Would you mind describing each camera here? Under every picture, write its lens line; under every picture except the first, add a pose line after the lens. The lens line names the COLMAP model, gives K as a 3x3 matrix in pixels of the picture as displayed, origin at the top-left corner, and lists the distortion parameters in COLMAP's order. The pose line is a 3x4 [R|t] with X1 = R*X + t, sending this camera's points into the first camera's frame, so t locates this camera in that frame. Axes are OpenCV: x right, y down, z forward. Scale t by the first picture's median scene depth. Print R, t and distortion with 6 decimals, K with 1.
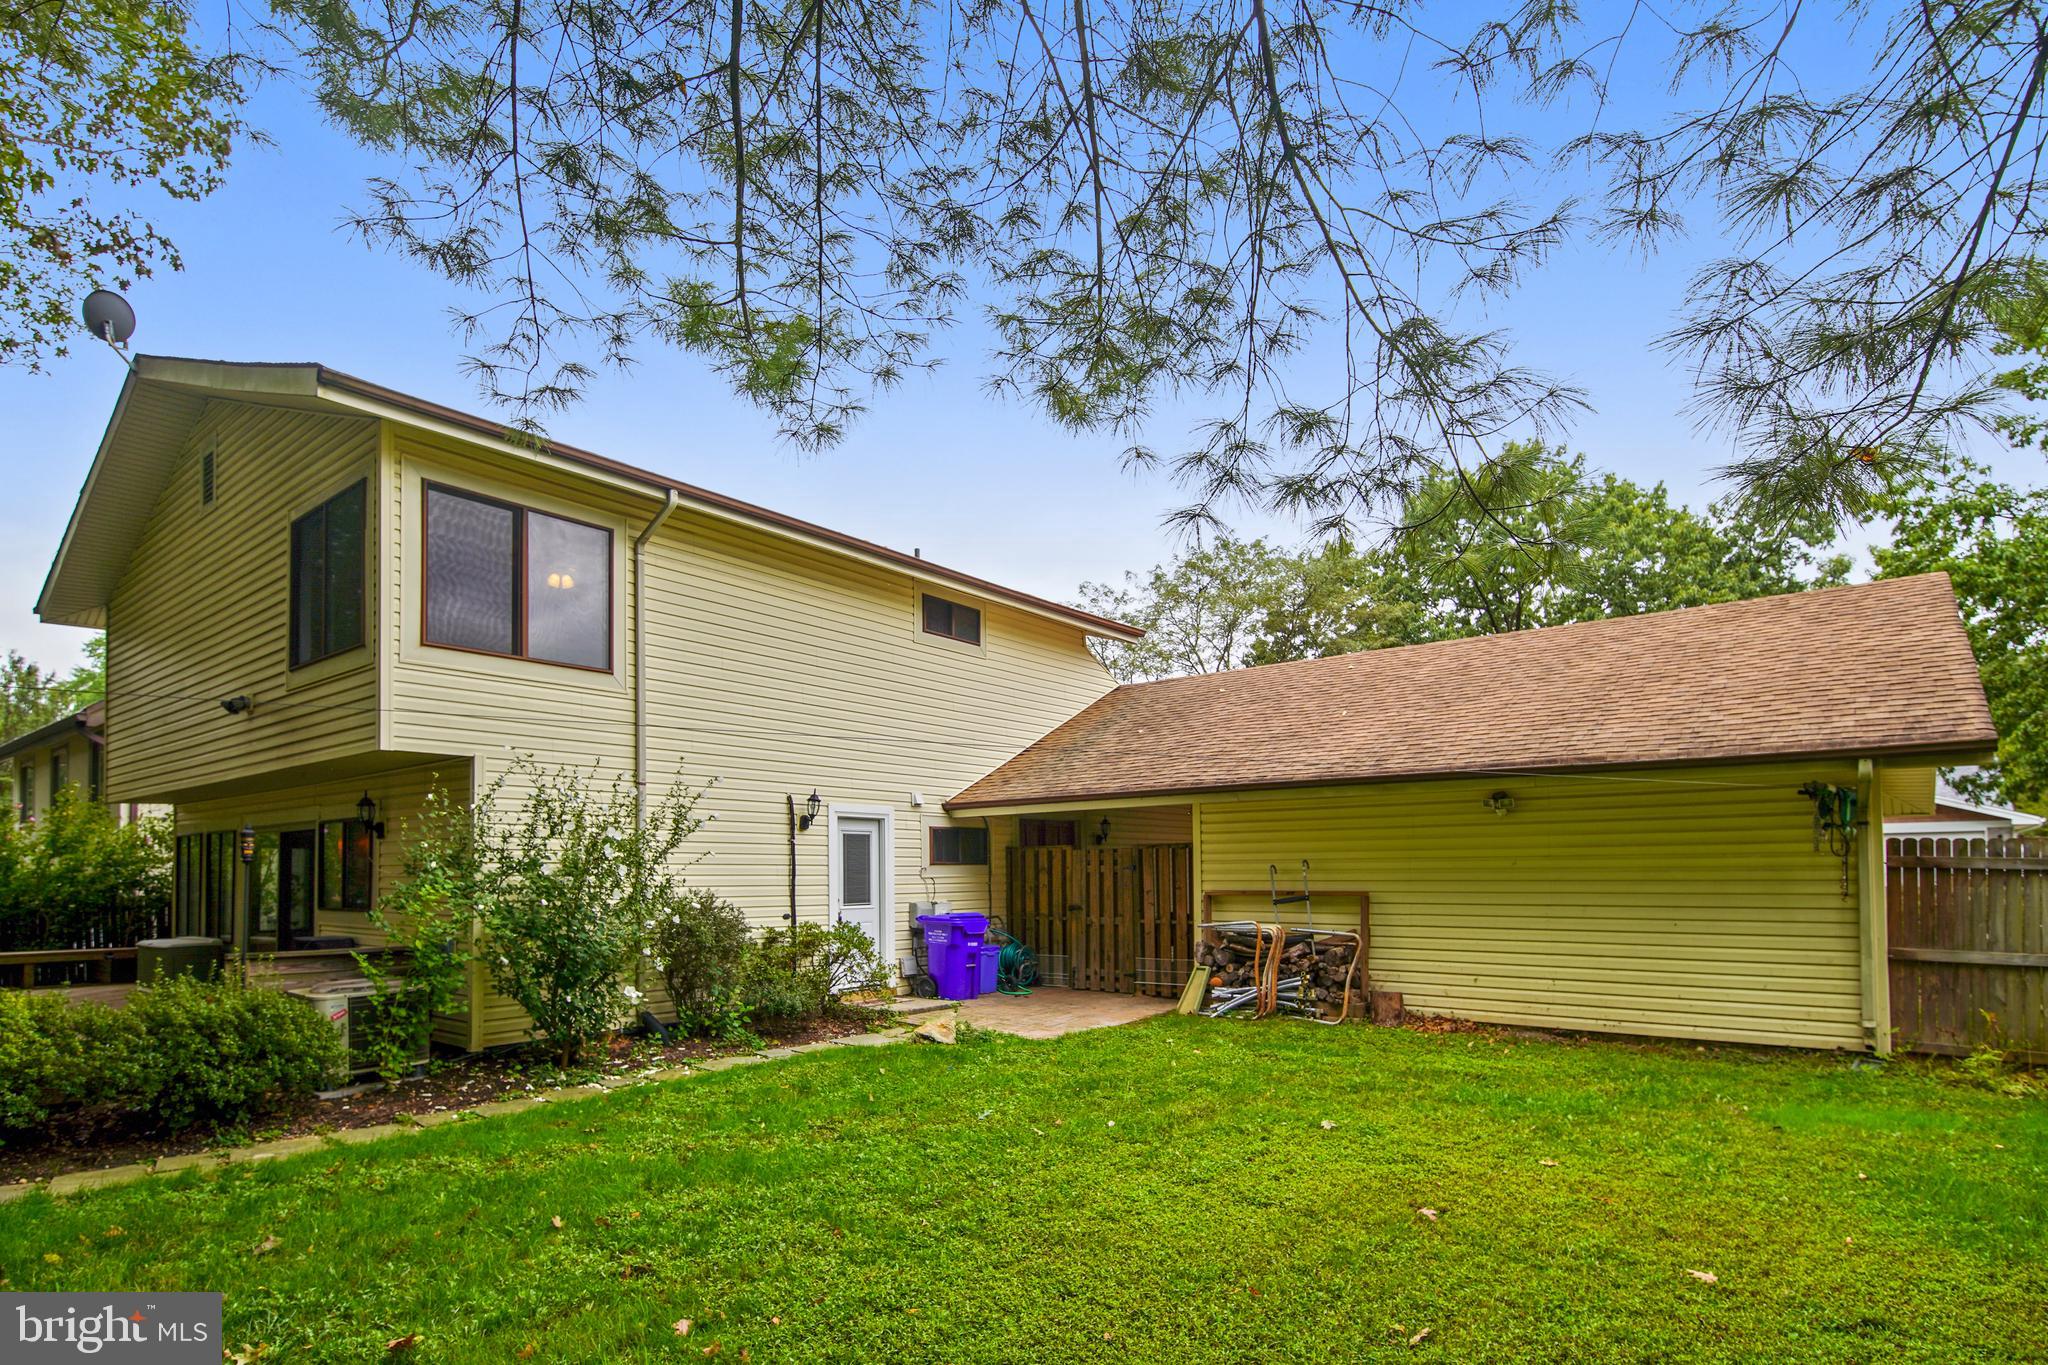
lens RADIAL K [[1054.4, 0, 1025.6], [0, 1054.4, 822.0], [0, 0, 1]] dist [-0.001222, -0.000118]
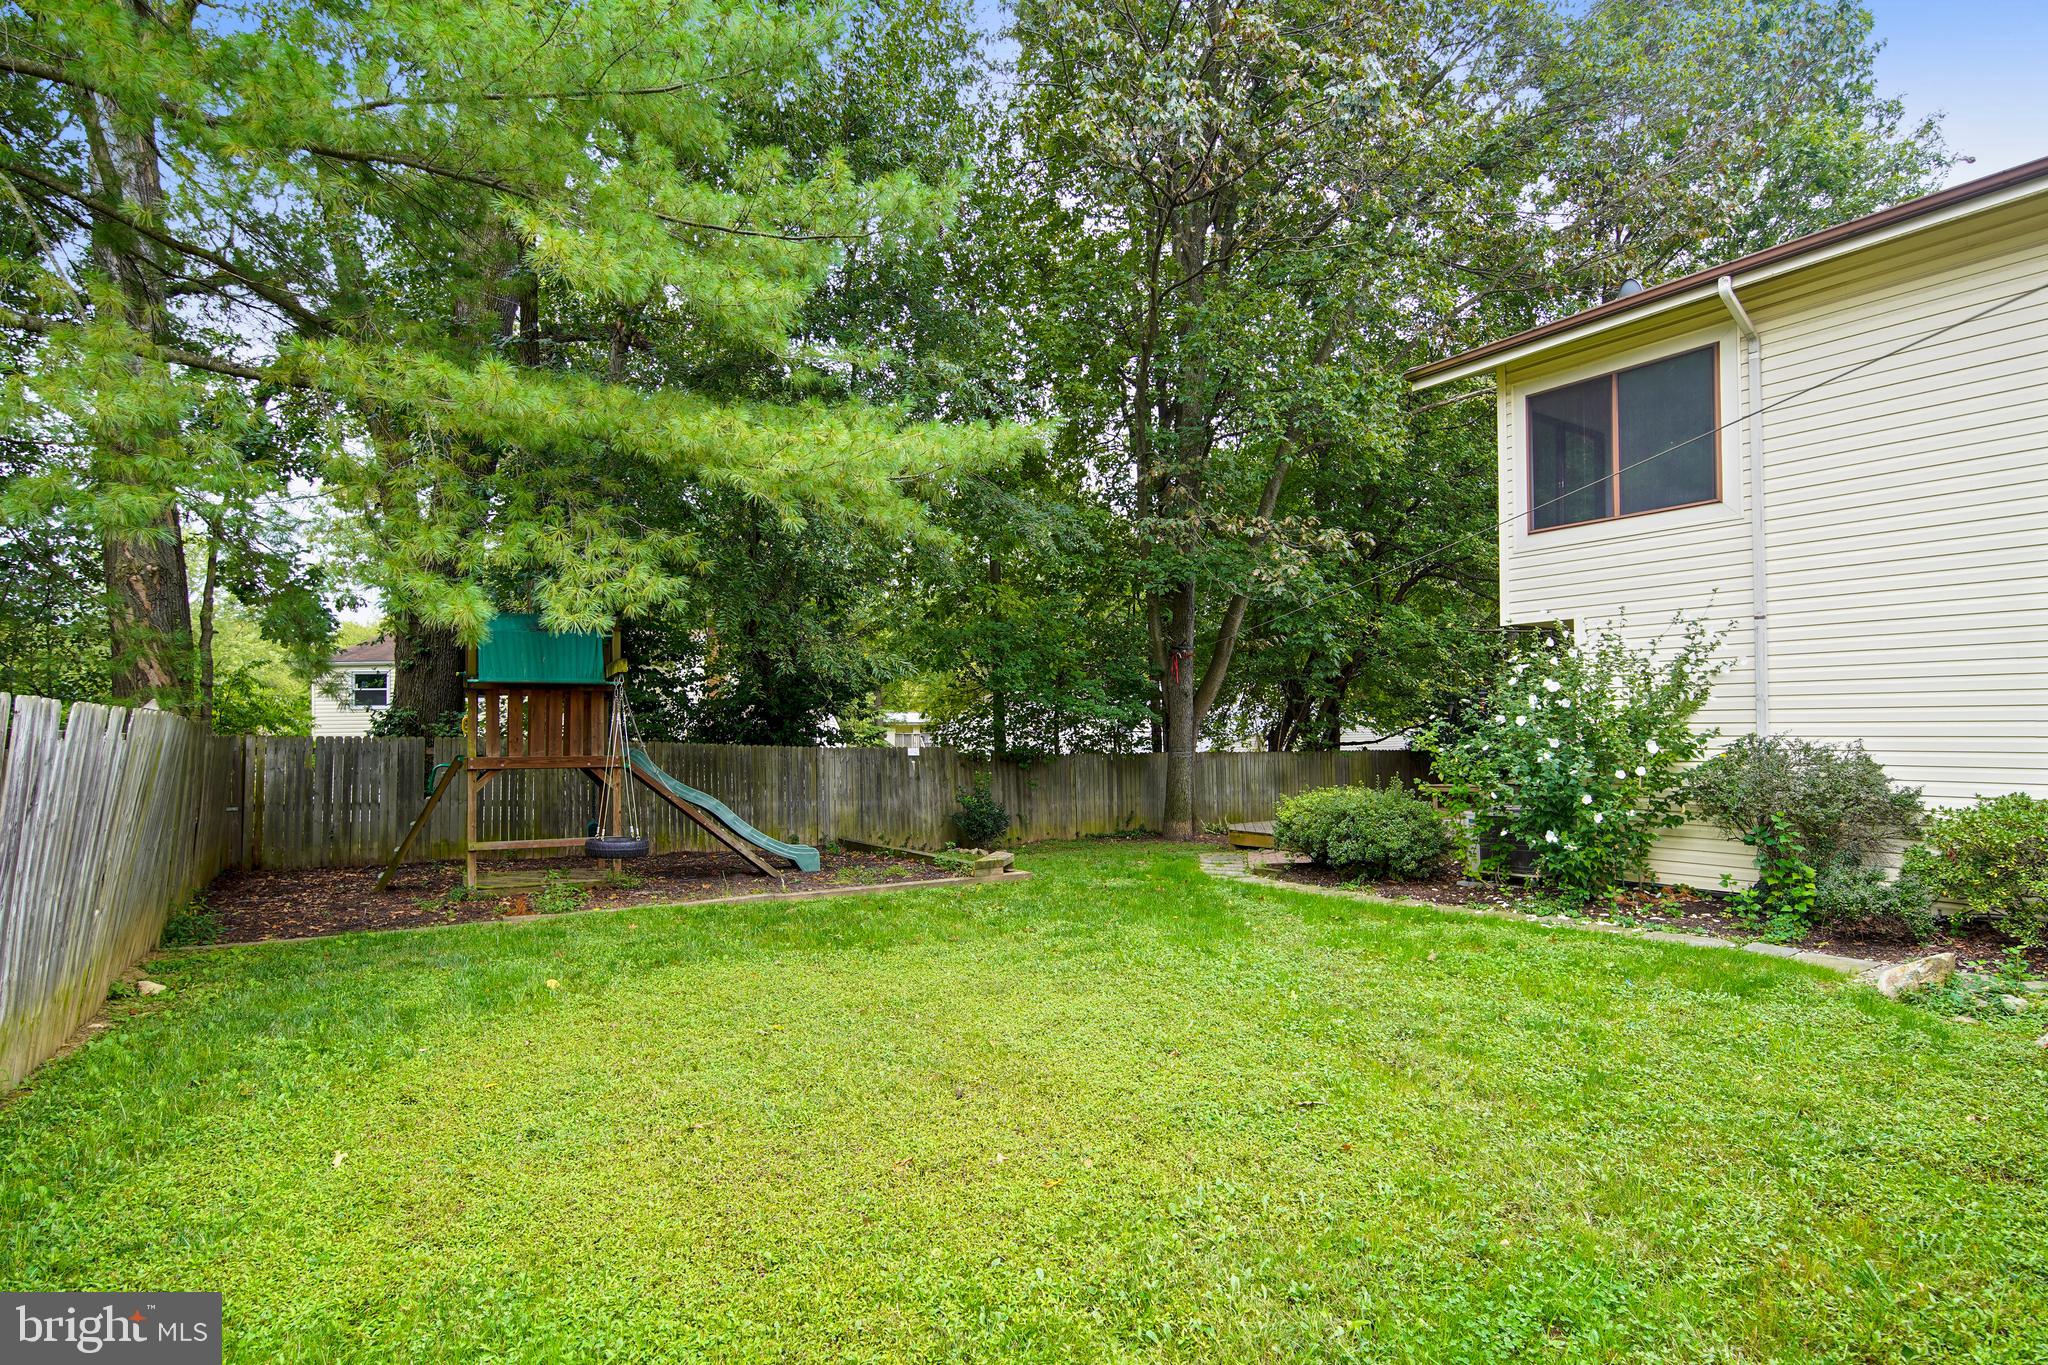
lens RADIAL K [[1026.8, 0, 1016.7], [0, 1026.8, 702.6], [0, 0, 1]] dist [0.000994, -0.008249]
pose [[-0.296468, -0.016943, -0.954892, 0.542418], [0.054250, 0.997930, -0.034550, 0.026288], [0.953501, -0.062045, -0.294935, 0.578214]]
